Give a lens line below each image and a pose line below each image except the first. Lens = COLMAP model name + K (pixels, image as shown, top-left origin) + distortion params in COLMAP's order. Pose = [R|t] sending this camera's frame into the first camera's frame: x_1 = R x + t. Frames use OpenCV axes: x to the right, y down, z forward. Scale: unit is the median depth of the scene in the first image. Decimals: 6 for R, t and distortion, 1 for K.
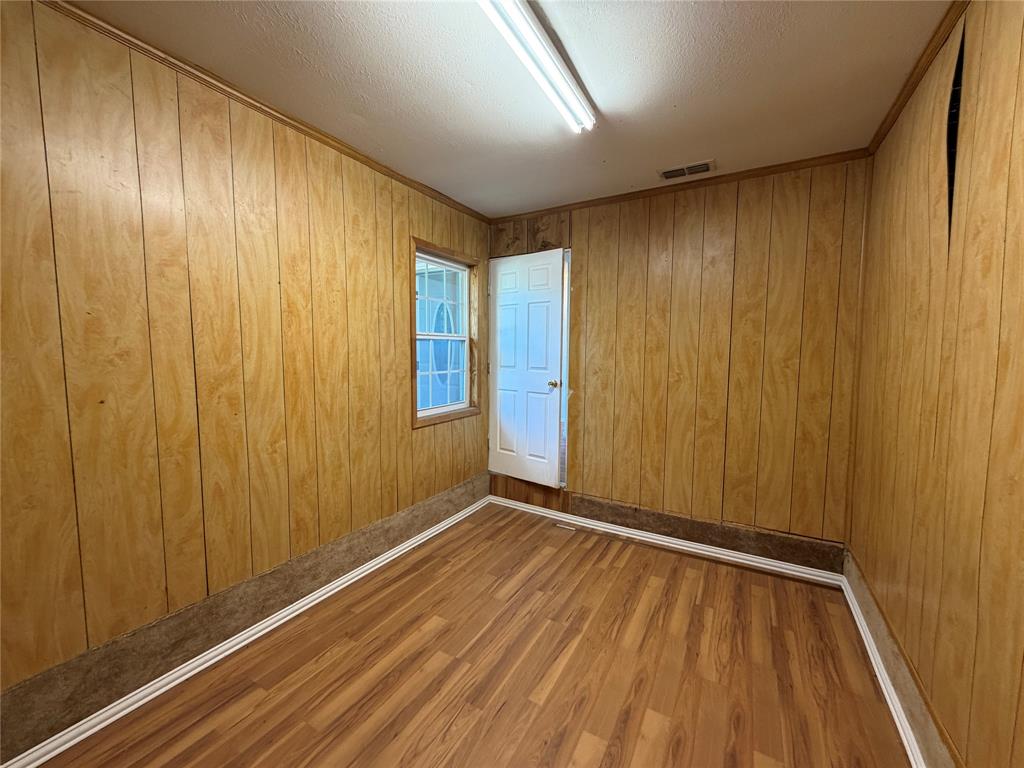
lens RADIAL K [[408.3, 0, 509.7], [0, 408.3, 385.0], [0, 0, 1]] dist [-0.000407, -0.000114]
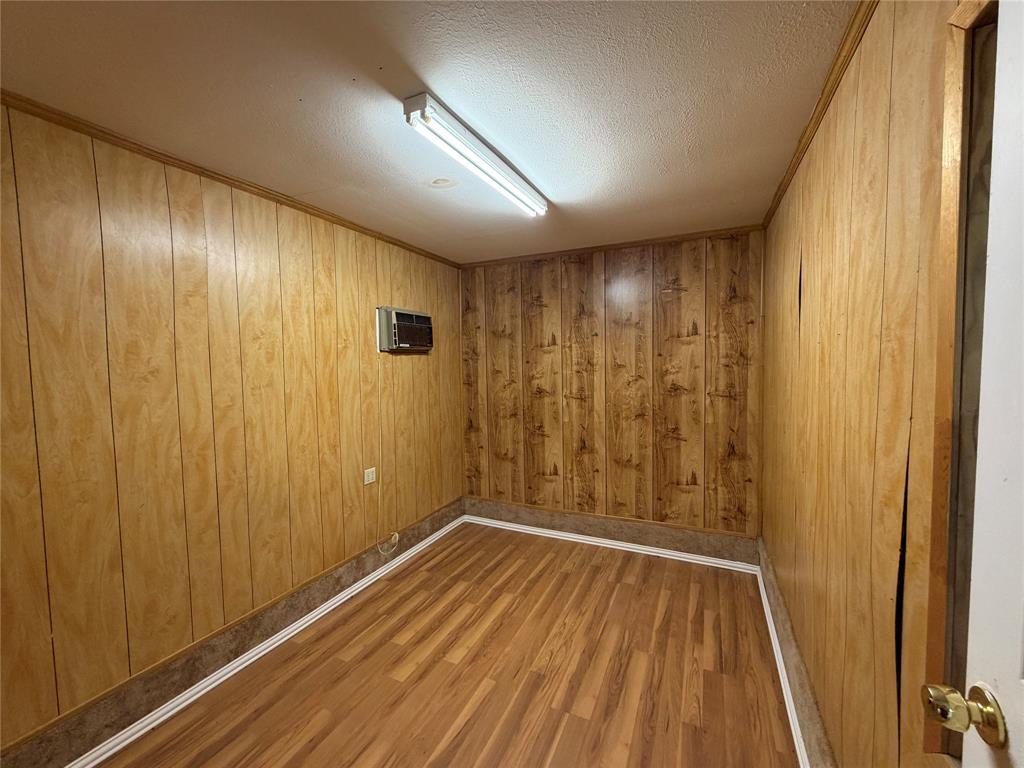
lens RADIAL K [[408.3, 0, 509.7], [0, 408.3, 385.0], [0, 0, 1]] dist [-0.000407, -0.000114]
pose [[-0.997041, 0.012793, -0.075804, 0.082019], [0.002073, 0.990172, 0.139842, -0.282559], [0.076848, 0.139271, -0.987268, 2.007423]]
